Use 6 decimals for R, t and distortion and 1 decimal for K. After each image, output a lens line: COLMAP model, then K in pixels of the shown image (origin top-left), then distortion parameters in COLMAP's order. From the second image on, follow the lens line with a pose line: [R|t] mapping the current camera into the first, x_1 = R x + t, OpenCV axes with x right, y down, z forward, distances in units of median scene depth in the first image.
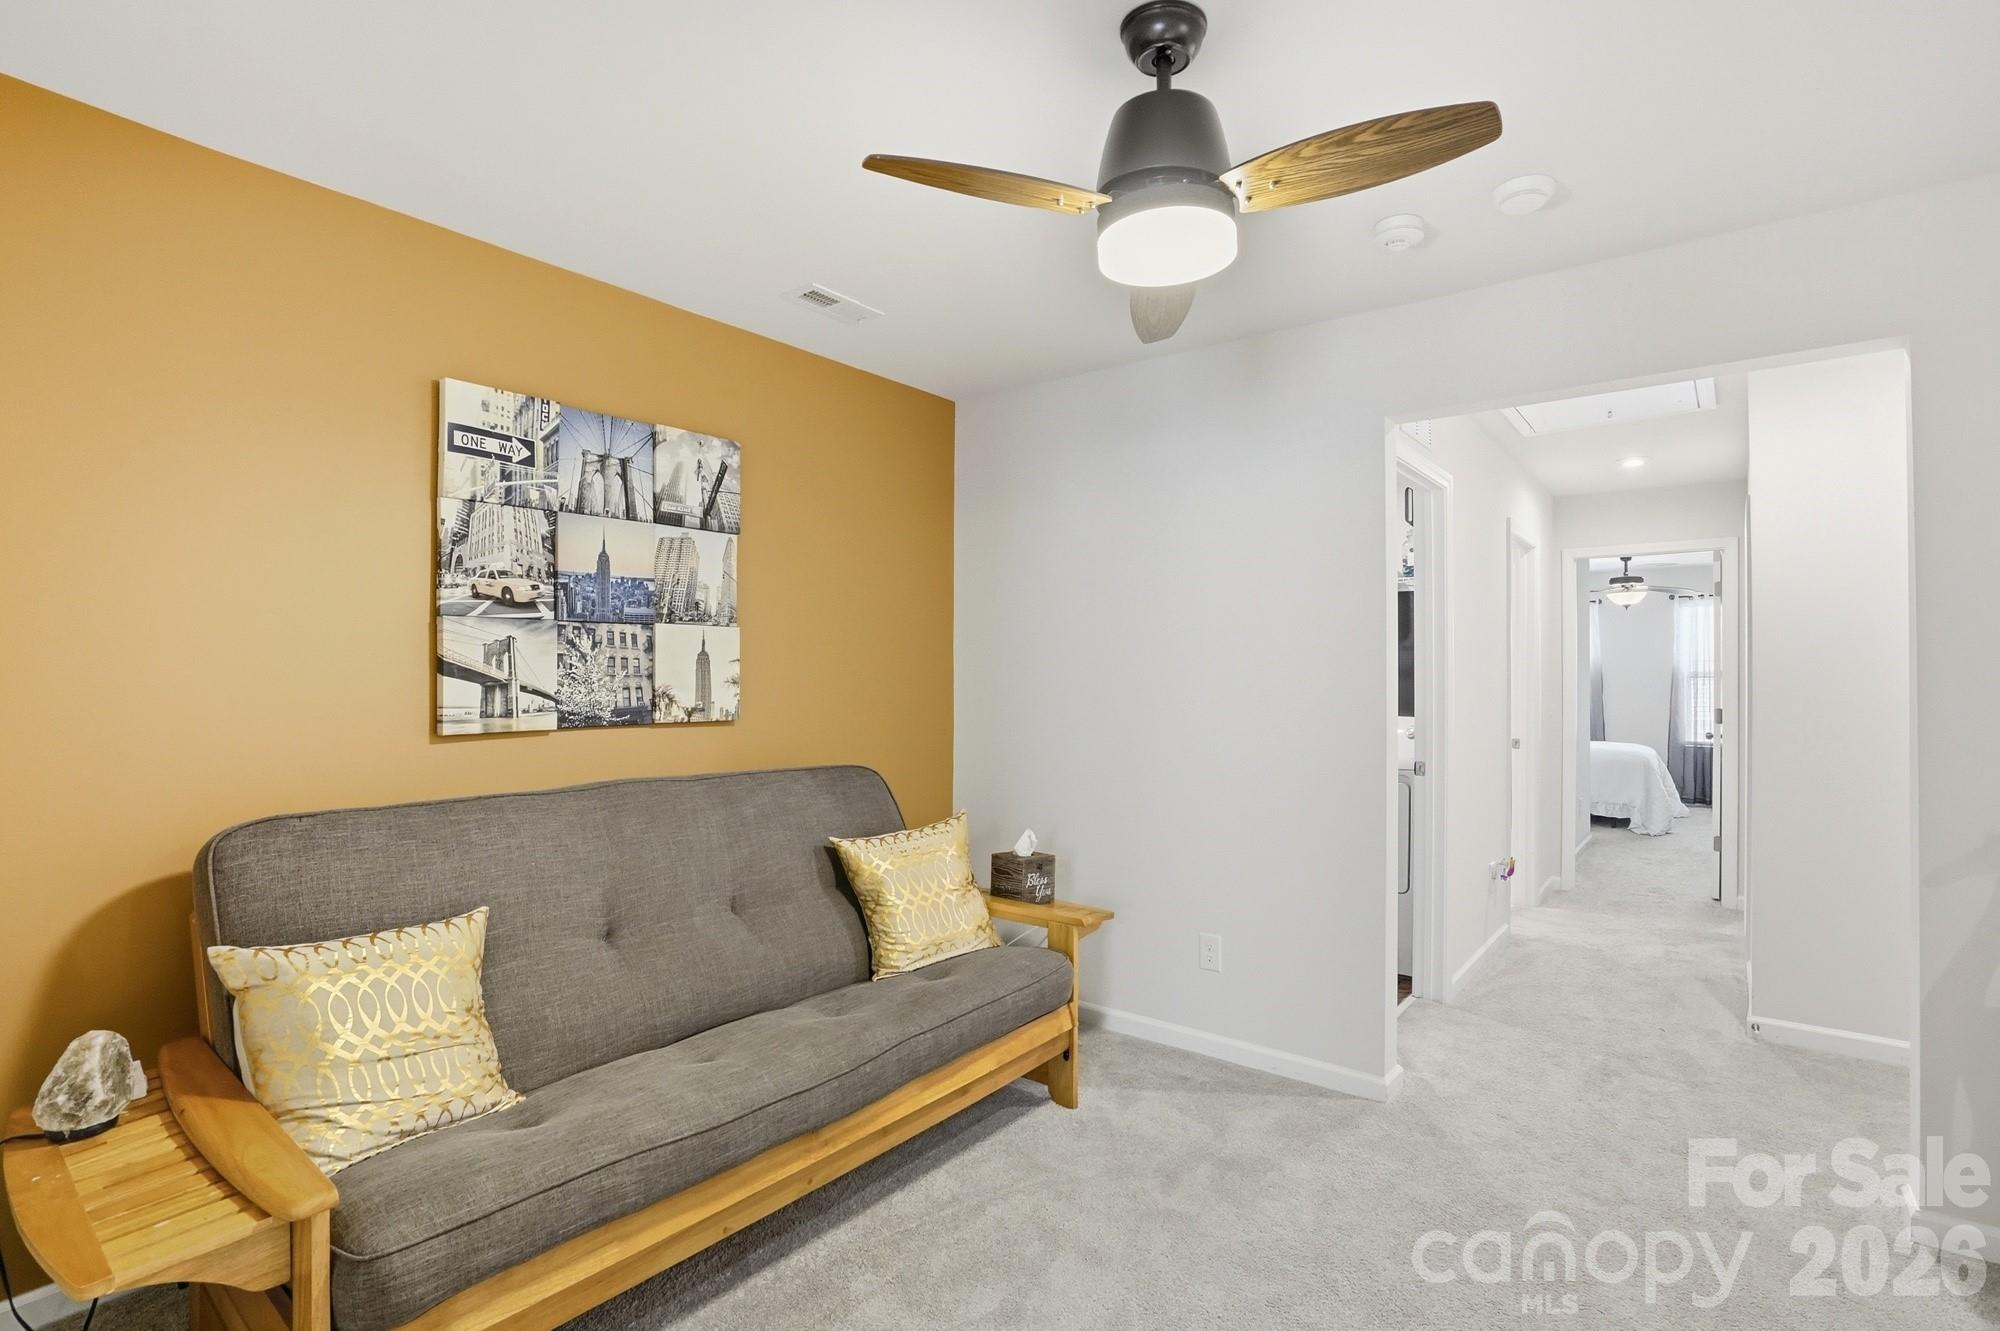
lens RADIAL K [[922.2, 0, 1005.6], [0, 922.2, 672.4], [0, 0, 1]] dist [-0.055068, 0.012955]
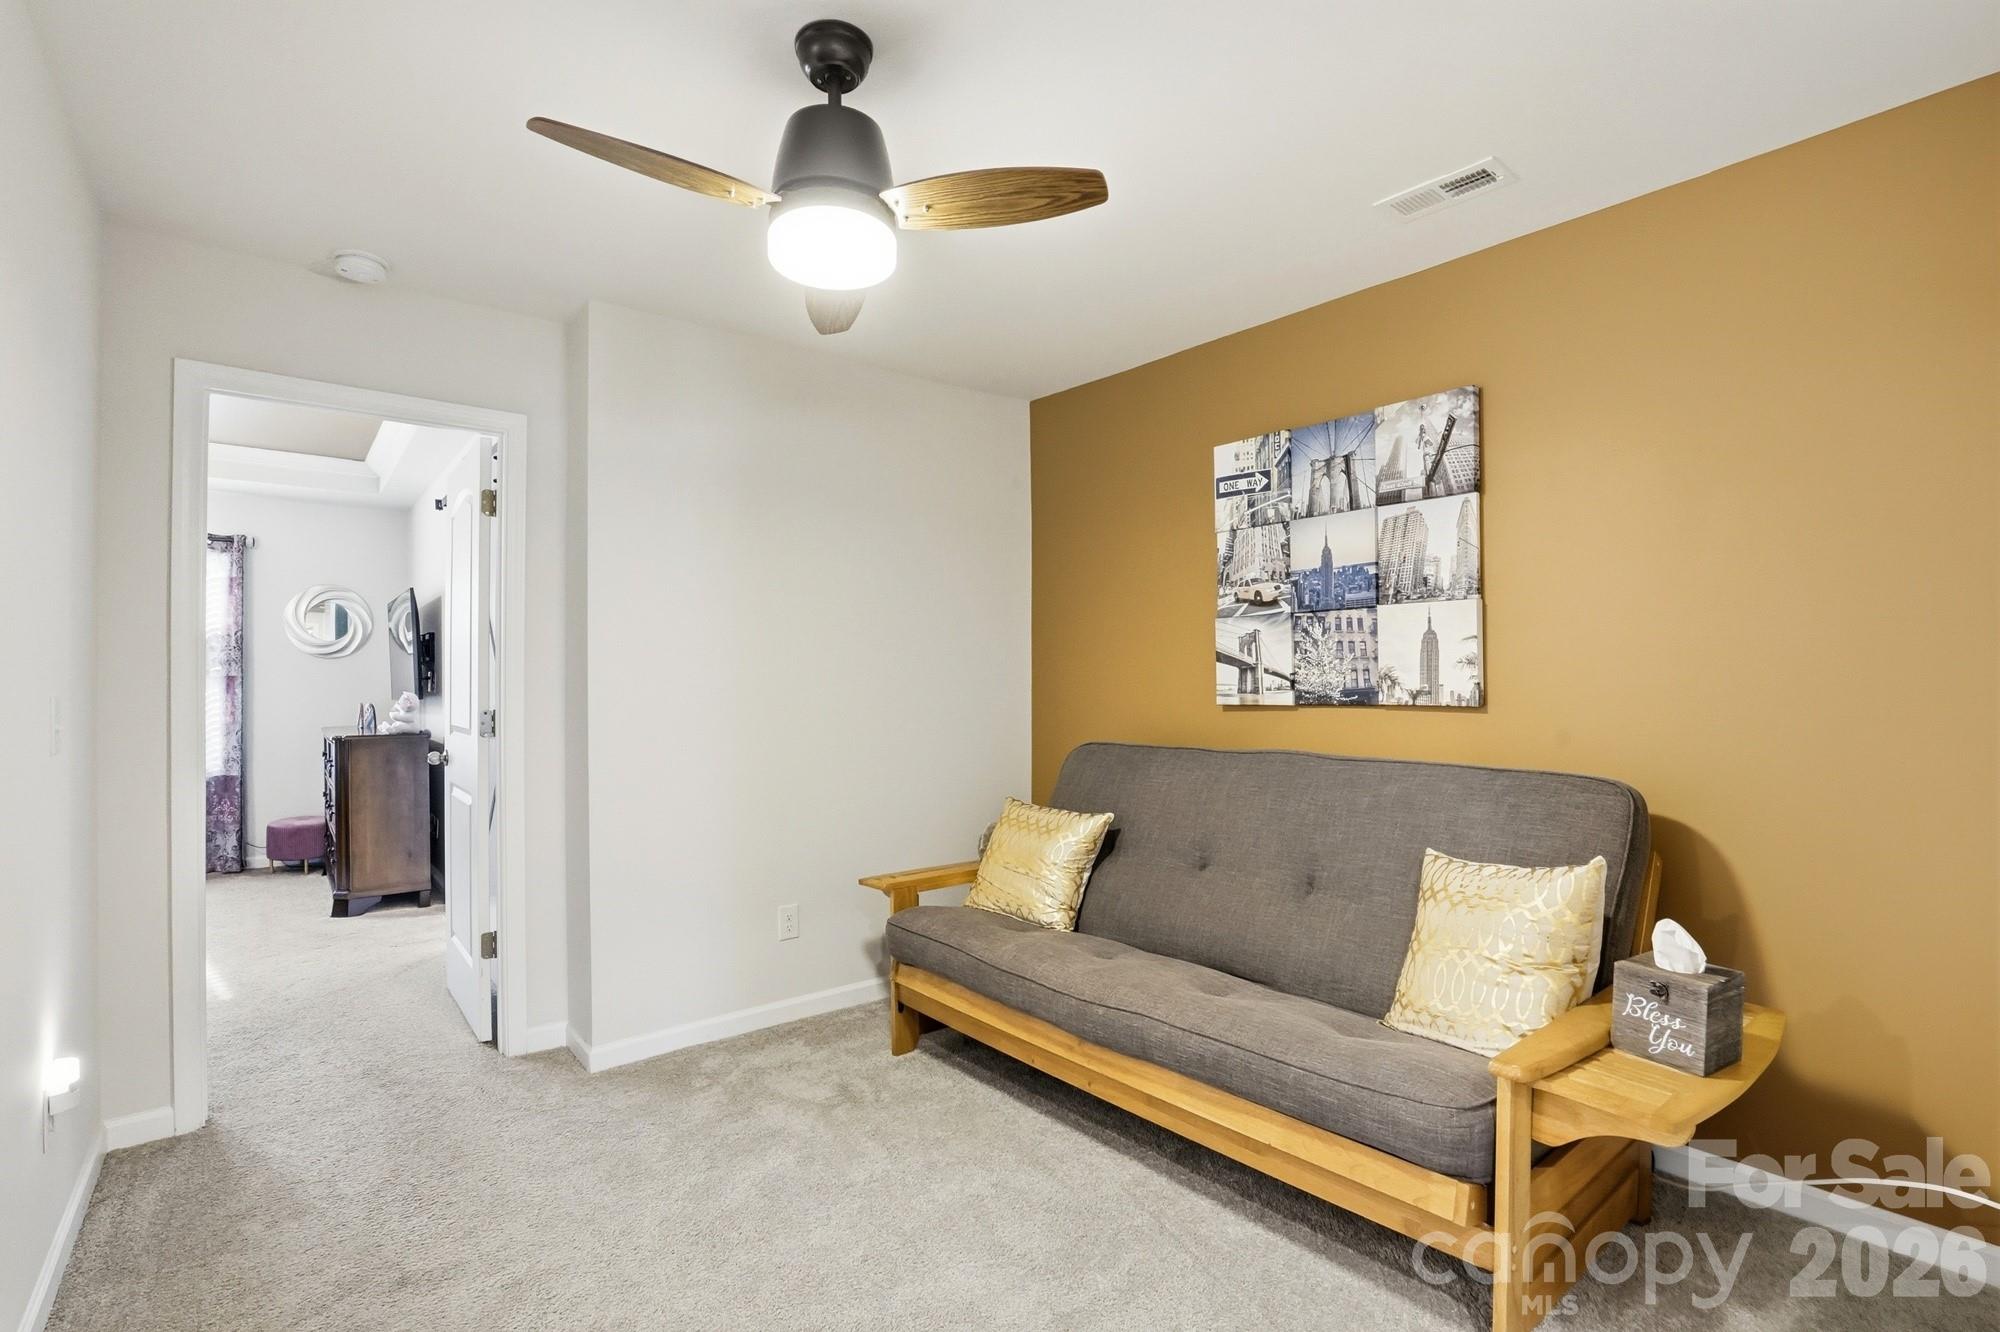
lens RADIAL K [[922.2, 0, 1005.6], [0, 922.2, 672.9], [0, 0, 1]] dist [-0.055068, 0.012955]
pose [[-0.188891, -0.011122, -0.981935, 0.710914], [0.008437, 0.999881, -0.012949, 0.031320], [0.981962, -0.010730, -0.188775, 0.819738]]
